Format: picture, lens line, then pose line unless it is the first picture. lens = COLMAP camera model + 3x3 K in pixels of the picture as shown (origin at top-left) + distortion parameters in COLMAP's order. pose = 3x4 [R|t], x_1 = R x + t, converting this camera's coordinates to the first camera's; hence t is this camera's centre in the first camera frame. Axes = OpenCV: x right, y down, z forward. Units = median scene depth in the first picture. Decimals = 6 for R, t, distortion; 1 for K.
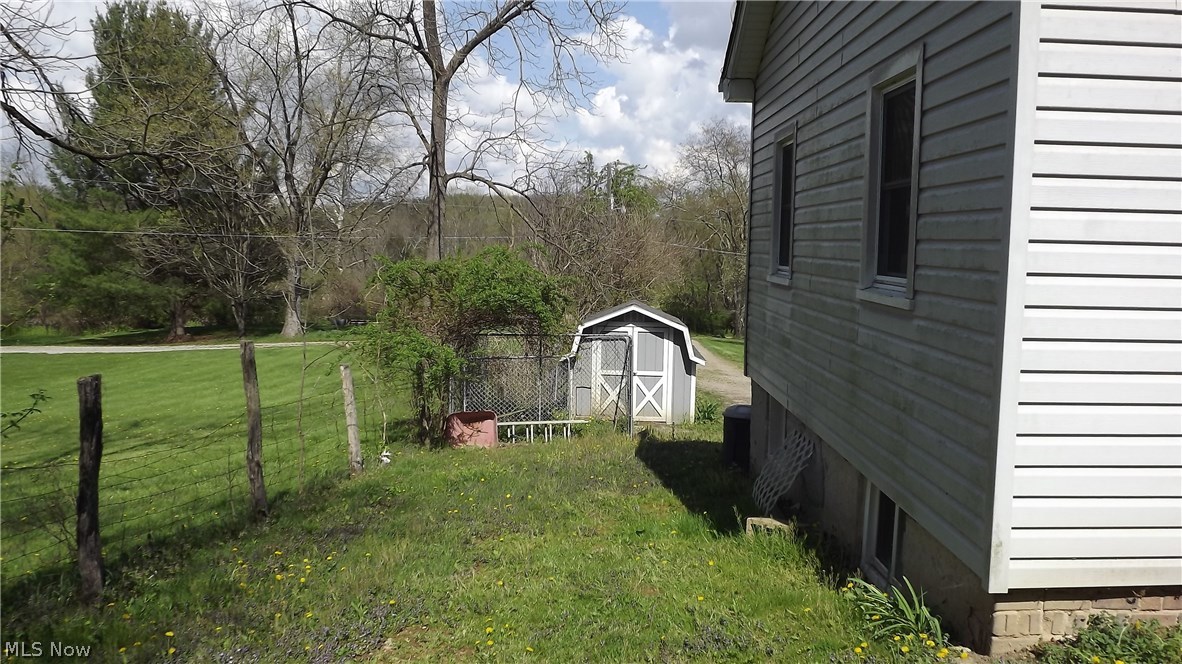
lens RADIAL K [[860.7, 0, 591.0], [0, 860.7, 332.0], [0, 0, 1]] dist [-0.066160, -0.000621]
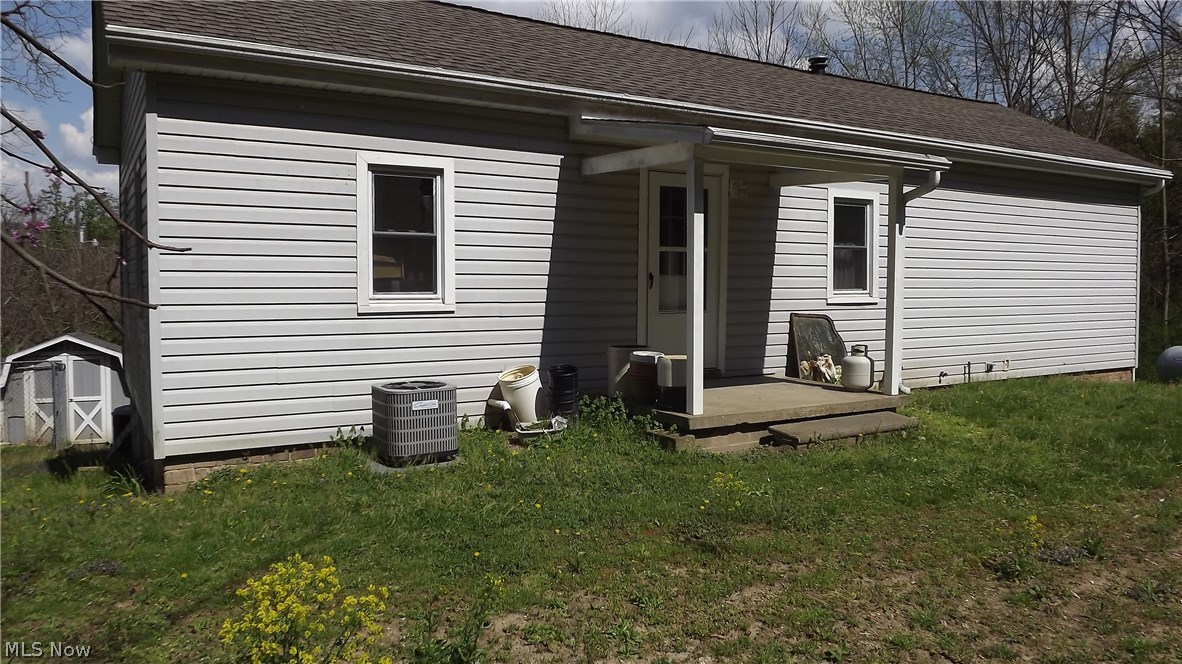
lens RADIAL K [[860.7, 0, 591.0], [0, 860.7, 332.0], [0, 0, 1]] dist [-0.066160, -0.000621]
pose [[0.854786, -0.041500, 0.517319, 0.067685], [0.060794, 0.997942, -0.020397, 0.024994], [-0.515408, 0.048885, 0.855550, -0.212345]]
